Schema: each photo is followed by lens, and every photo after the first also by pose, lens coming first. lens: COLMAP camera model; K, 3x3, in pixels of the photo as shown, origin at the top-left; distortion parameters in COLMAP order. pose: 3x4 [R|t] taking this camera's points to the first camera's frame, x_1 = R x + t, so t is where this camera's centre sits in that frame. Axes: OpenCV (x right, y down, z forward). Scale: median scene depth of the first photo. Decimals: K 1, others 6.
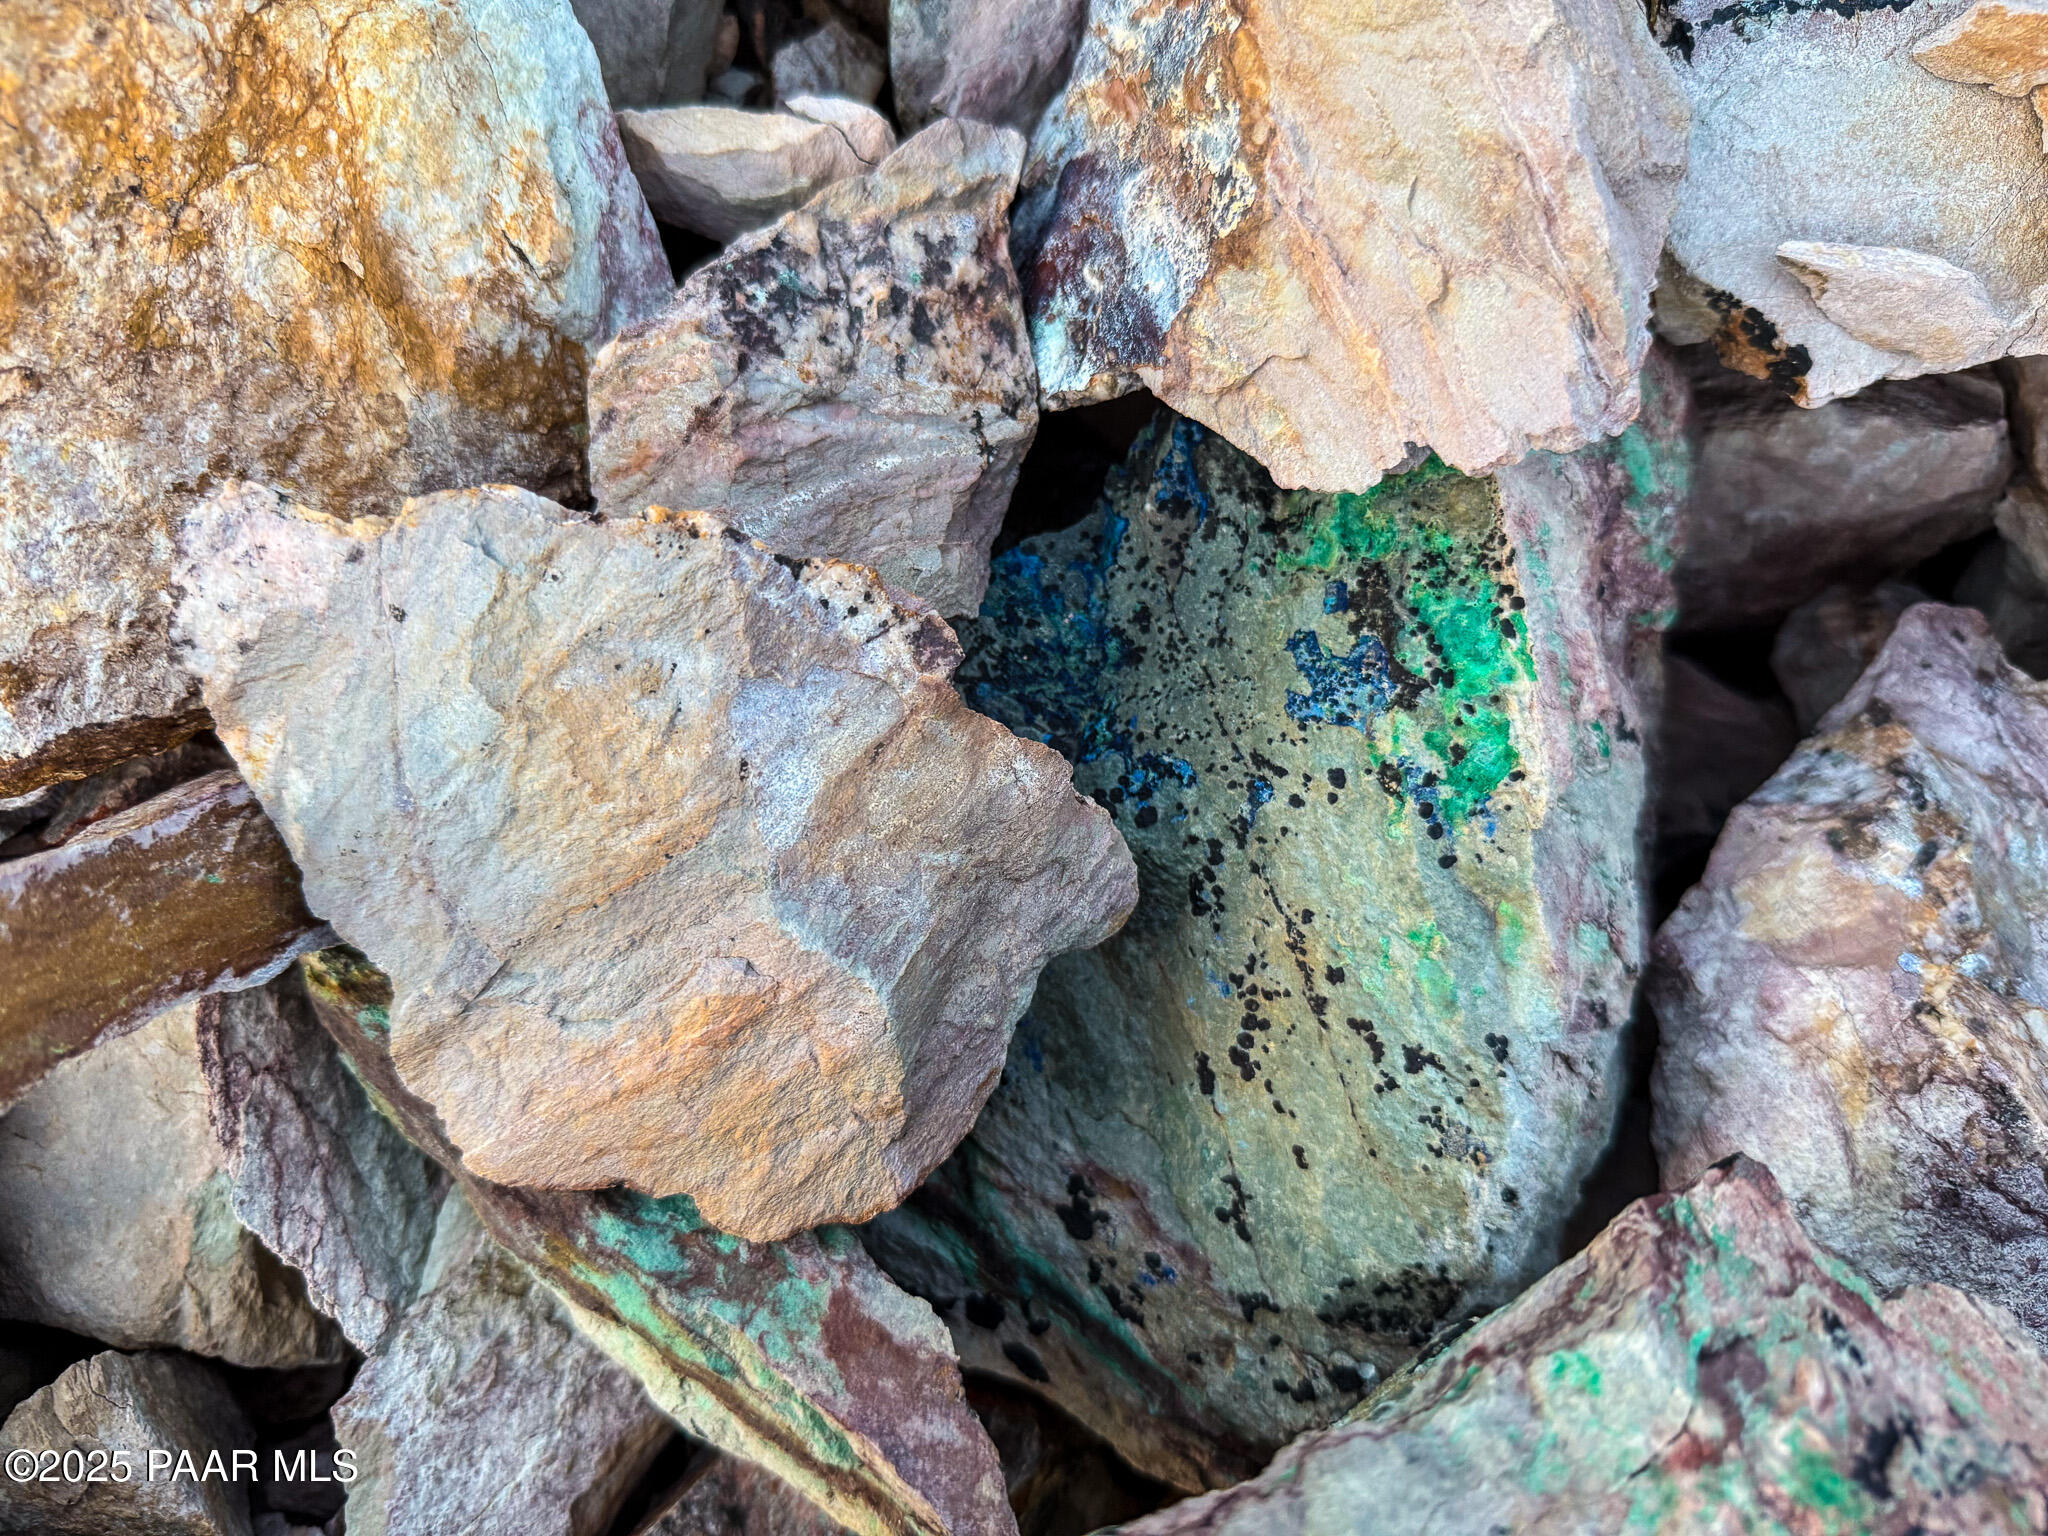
lens RADIAL K [[1431.2, 0, 1024.0], [0, 1431.2, 768.0], [0, 0, 1]] dist [0.152404, -0.001786]
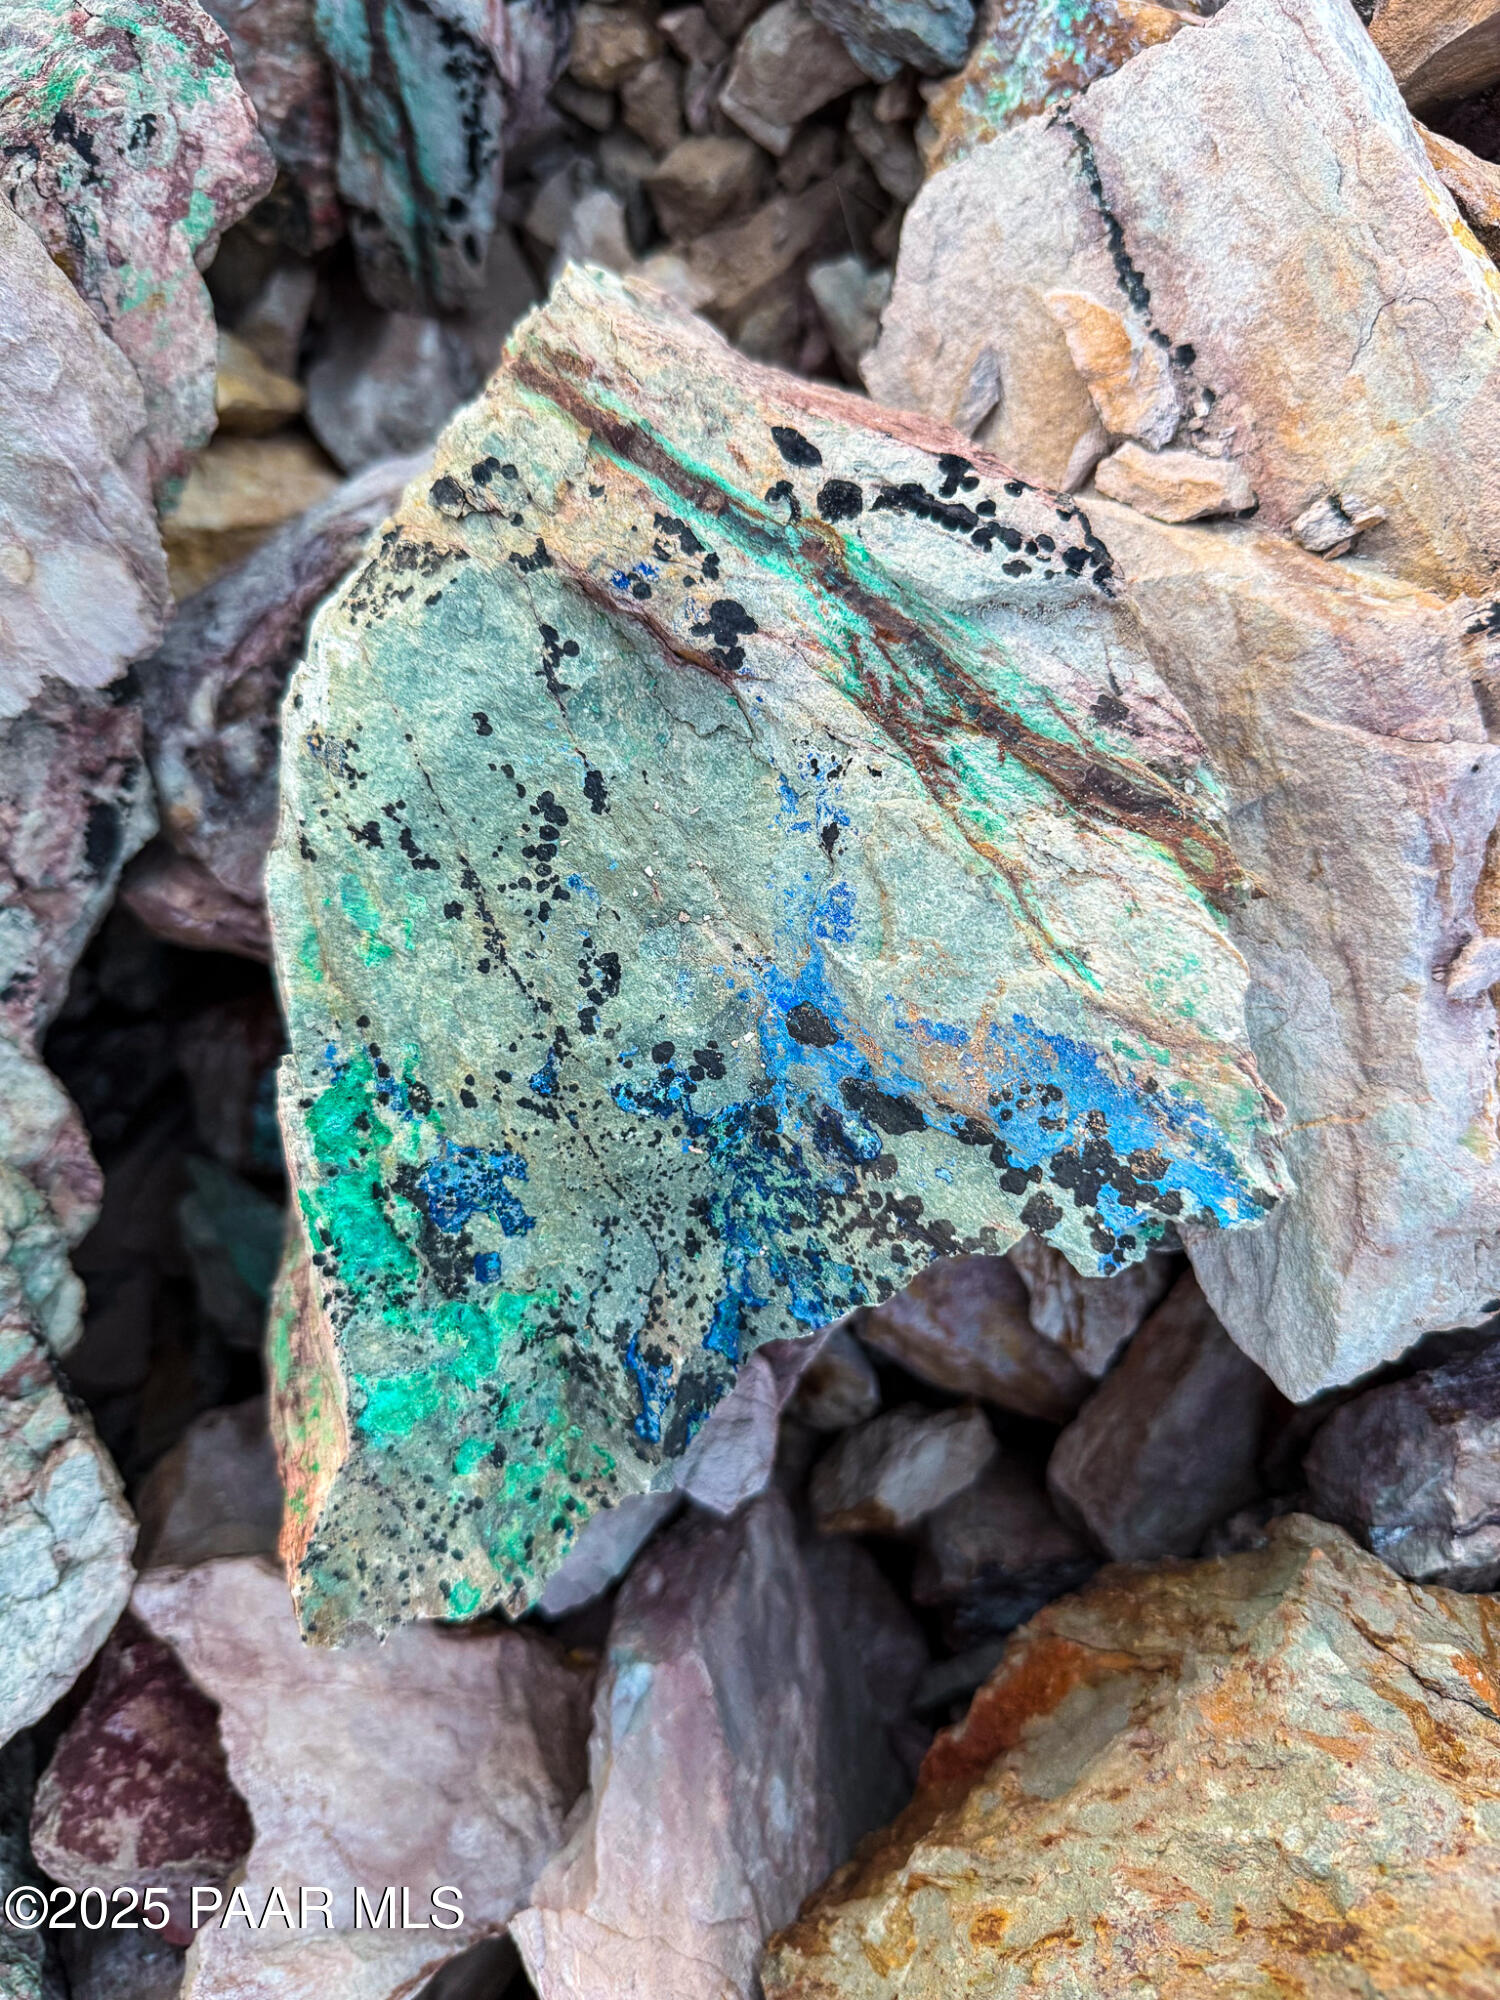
lens RADIAL K [[1397.7, 0, 750.0], [0, 1397.7, 1000.0], [0, 0, 1]] dist [0.152404, -0.001786]
pose [[-0.934675, -0.012895, 0.355268, -0.319251], [-0.020211, -0.995798, -0.089316, 0.160363], [0.354927, -0.090661, 0.930488, 0.149715]]
